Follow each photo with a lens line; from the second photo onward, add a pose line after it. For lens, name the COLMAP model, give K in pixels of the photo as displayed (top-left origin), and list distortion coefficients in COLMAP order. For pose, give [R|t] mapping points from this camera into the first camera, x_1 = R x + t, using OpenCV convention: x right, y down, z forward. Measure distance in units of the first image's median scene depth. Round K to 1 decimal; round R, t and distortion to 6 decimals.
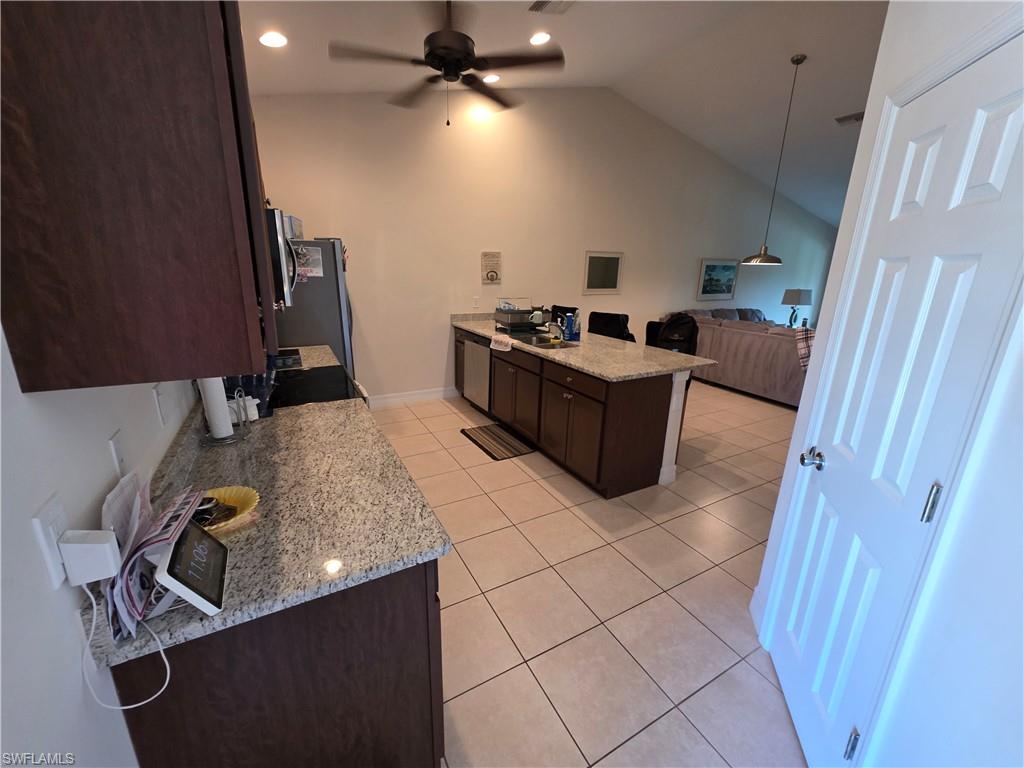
lens RADIAL K [[411.4, 0, 513.8], [0, 411.4, 380.9], [0, 0, 1]] dist [0.000332, 0.000399]
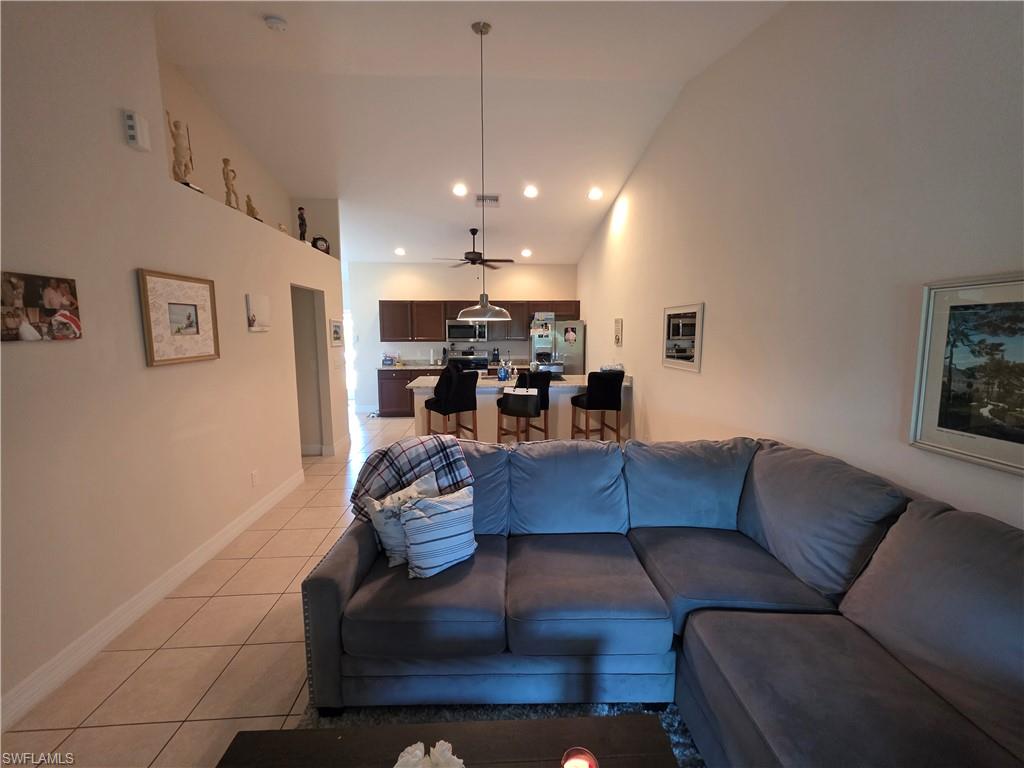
lens RADIAL K [[410.8, 0, 510.1], [0, 410.8, 375.4], [0, 0, 1]] dist [0.000709, -0.000062]
pose [[-0.439631, 0.077286, -0.894847, 1.116350], [-0.246214, 0.947757, 0.202819, -0.325690], [0.863772, 0.309490, -0.397635, 1.257453]]
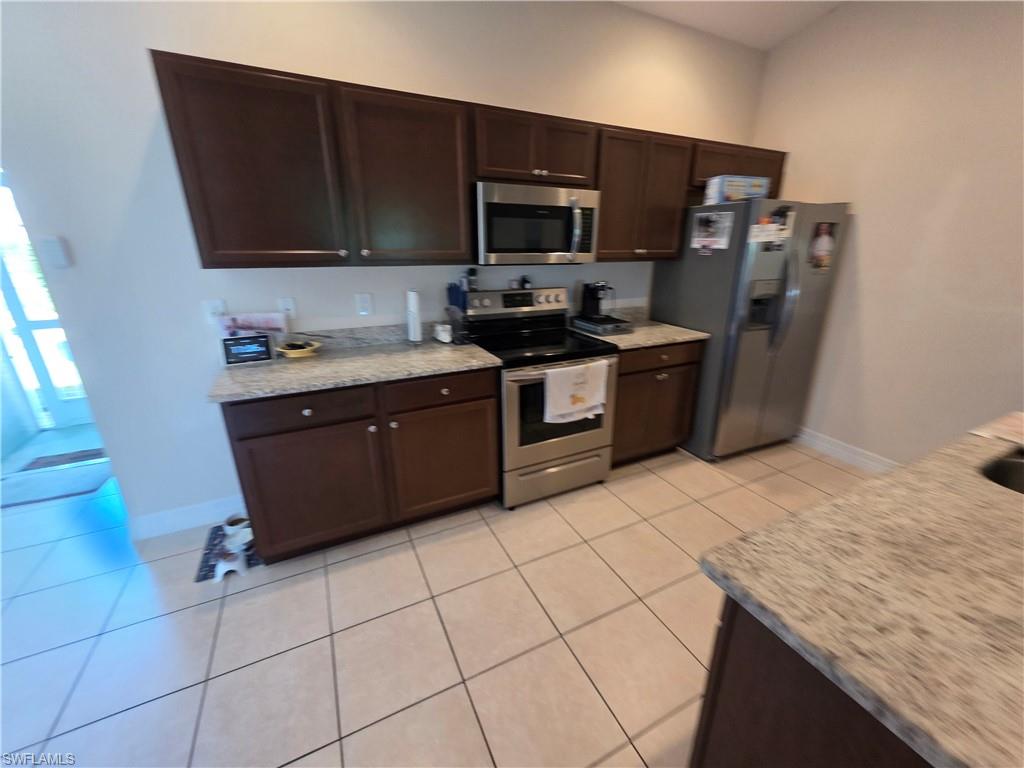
lens RADIAL K [[411.4, 0, 513.8], [0, 411.4, 380.9], [0, 0, 1]] dist [0.000332, 0.000399]
pose [[-0.048236, 0.303126, -0.951729, 0.267701], [-0.275405, 0.911866, 0.304388, -0.099556], [0.960117, 0.276793, 0.039497, 0.429498]]
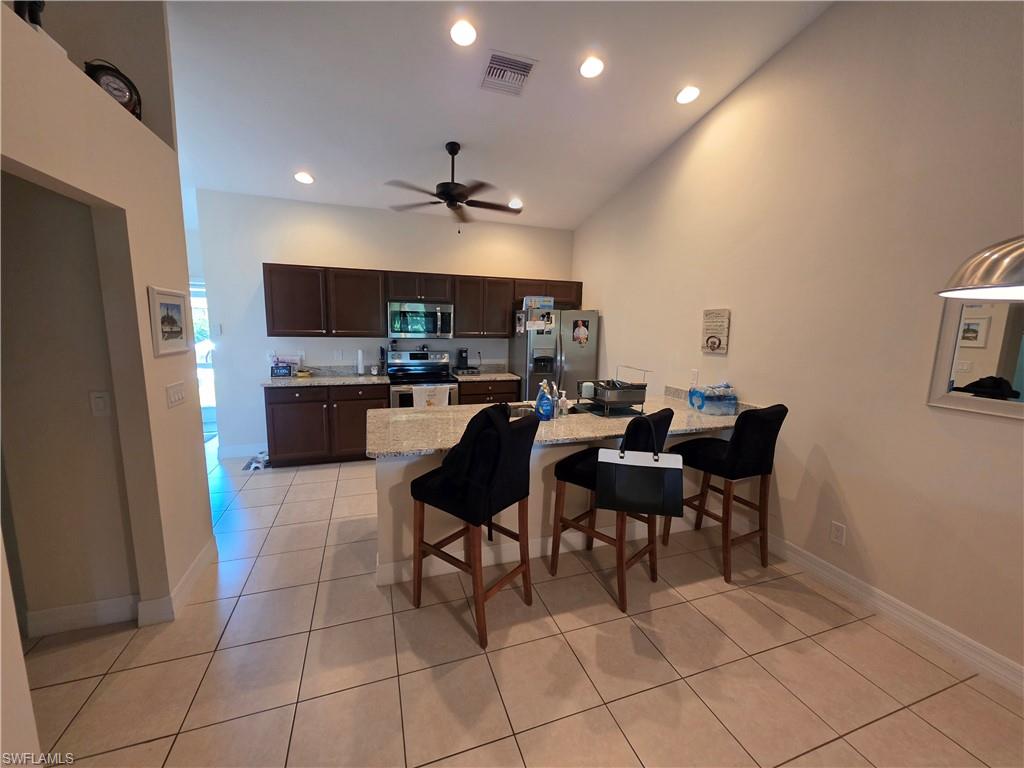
lens RADIAL K [[406.6, 0, 512.9], [0, 406.6, 378.3], [0, 0, 1]] dist [0.000605, -0.000213]
pose [[-0.173844, 0.113100, -0.978257, 0.703107], [-0.288258, 0.944028, 0.160369, -0.217555], [0.941640, 0.309870, -0.131512, 0.812915]]
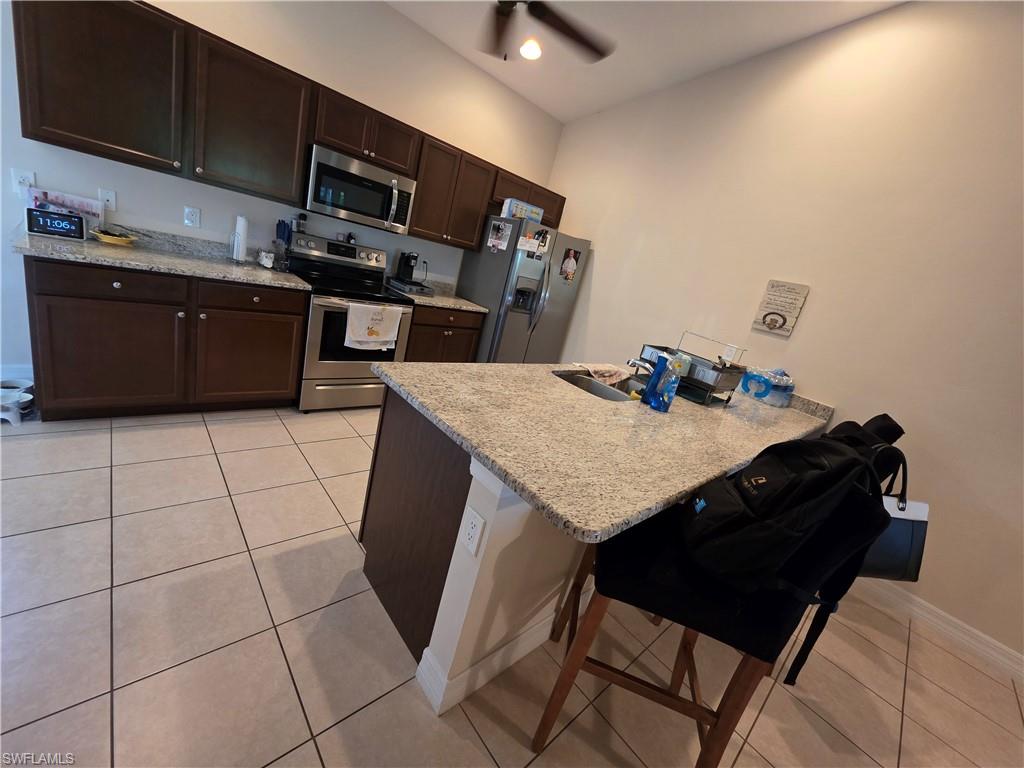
lens RADIAL K [[410.8, 0, 510.1], [0, 410.8, 375.4], [0, 0, 1]] dist [0.000709, -0.000062]
pose [[0.220793, 0.304357, -0.926616, 0.456281], [-0.485674, 0.858203, 0.166160, -0.101997], [0.845796, 0.413346, 0.337303, 0.517984]]
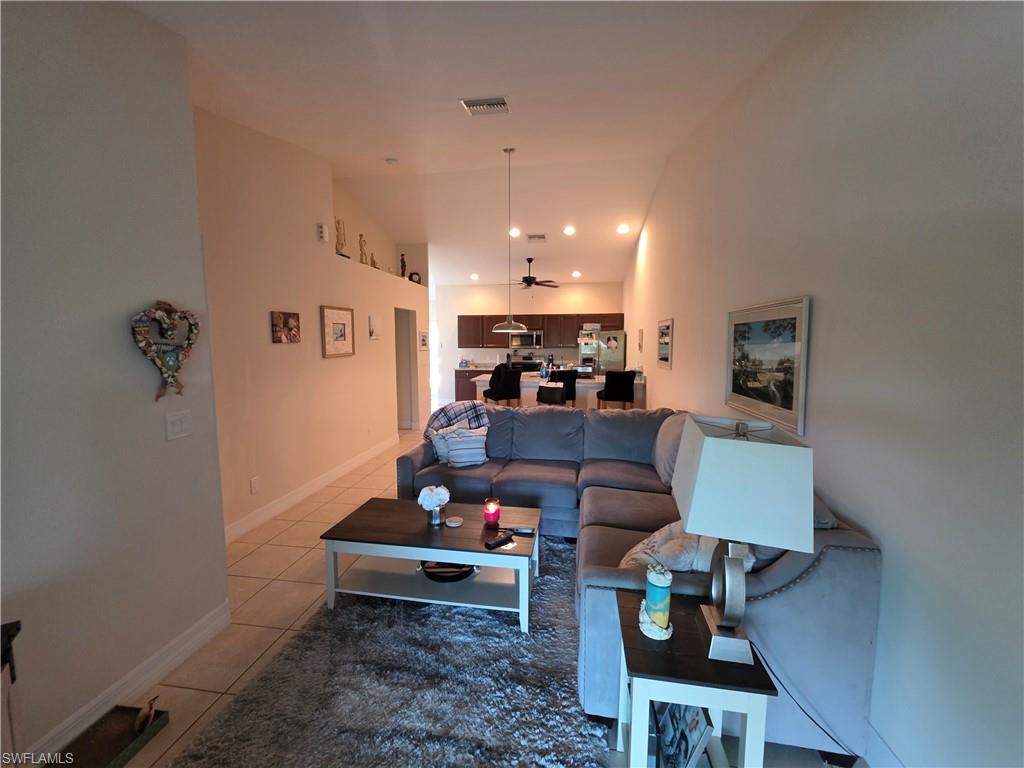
lens RADIAL K [[412.9, 0, 507.2], [0, 412.9, 375.3], [0, 0, 1]] dist [-0.000234, 0.000070]
pose [[-0.621745, 0.046110, -0.781861, 1.331348], [-0.220268, 0.947680, 0.231050, -0.393968], [0.751608, 0.315873, -0.579059, 1.534337]]
